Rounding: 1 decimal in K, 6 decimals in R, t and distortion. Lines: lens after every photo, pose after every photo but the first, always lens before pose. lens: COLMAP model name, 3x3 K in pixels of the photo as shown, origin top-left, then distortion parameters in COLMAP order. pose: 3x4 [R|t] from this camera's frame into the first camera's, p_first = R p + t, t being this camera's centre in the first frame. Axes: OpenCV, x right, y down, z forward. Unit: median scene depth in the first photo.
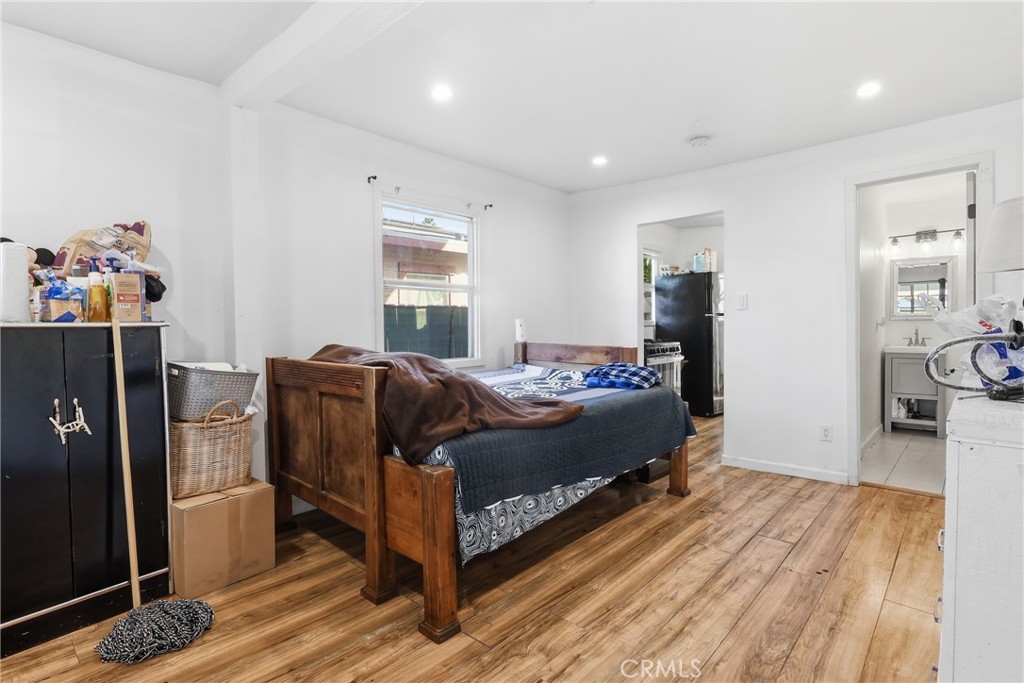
lens RADIAL K [[498.6, 0, 512.0], [0, 498.6, 341.5], [0, 0, 1]] dist [0.000420, -0.000080]
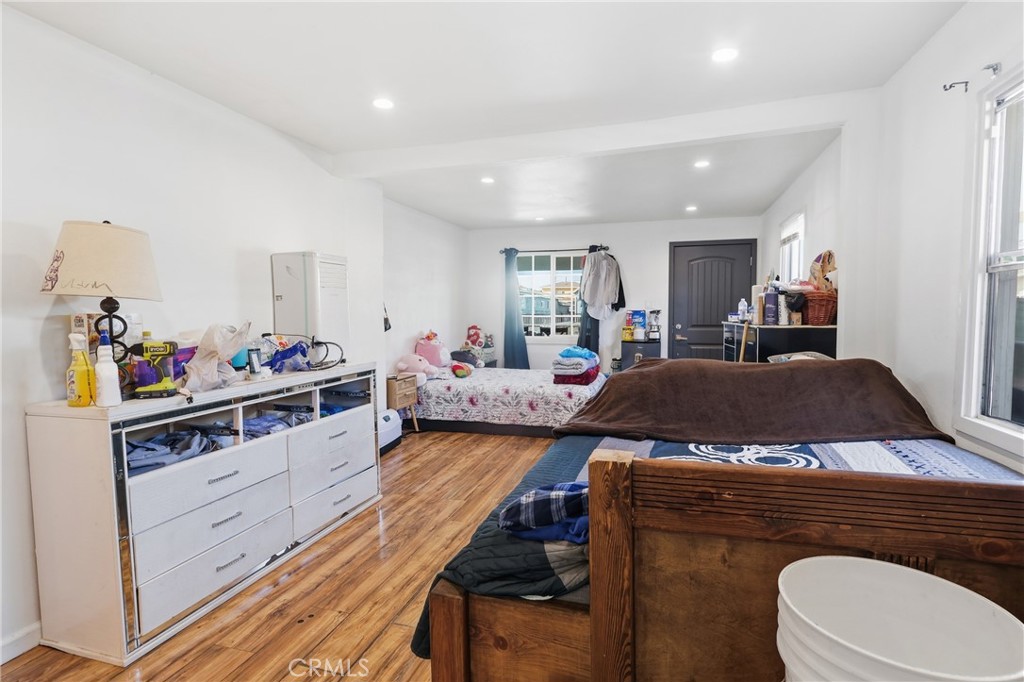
lens RADIAL K [[498.6, 0, 512.0], [0, 498.6, 341.0], [0, 0, 1]] dist [0.000420, -0.000080]
pose [[-0.902640, 0.042284, -0.428314, 0.691352], [0.001964, 0.995557, 0.094144, -0.138926], [0.430391, 0.084137, -0.898713, 2.062284]]
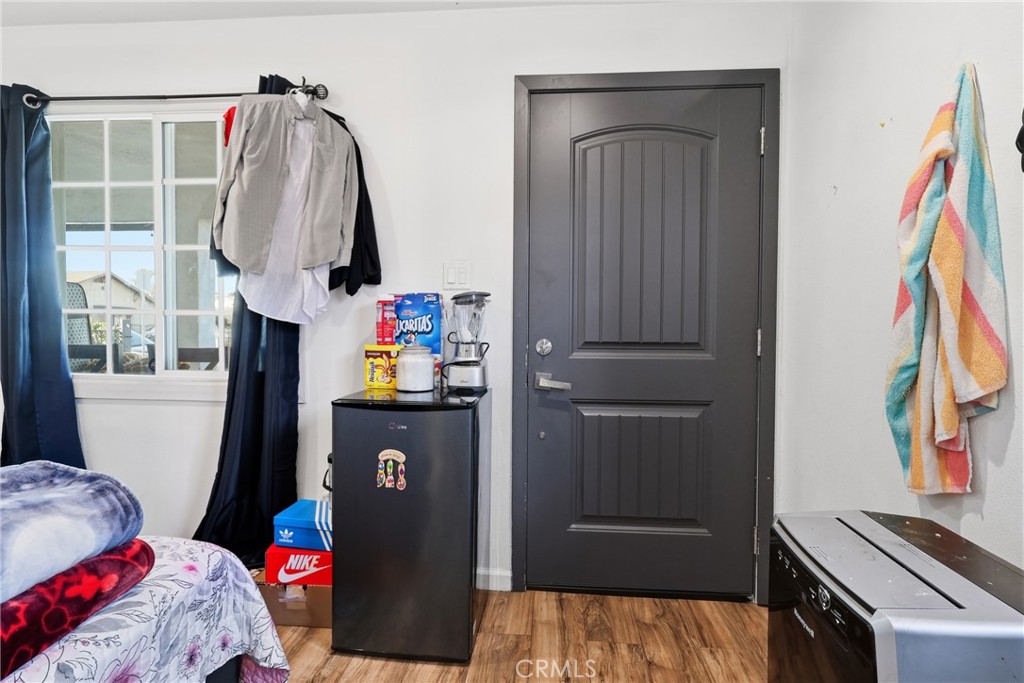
lens RADIAL K [[498.6, 0, 512.0], [0, 498.6, 341.5], [0, 0, 1]] dist [0.000420, -0.000080]
pose [[-0.785904, 0.019009, -0.618057, -0.934932], [-0.018303, 0.998374, 0.053980, 0.004686], [0.618078, 0.053735, -0.784278, 0.426445]]
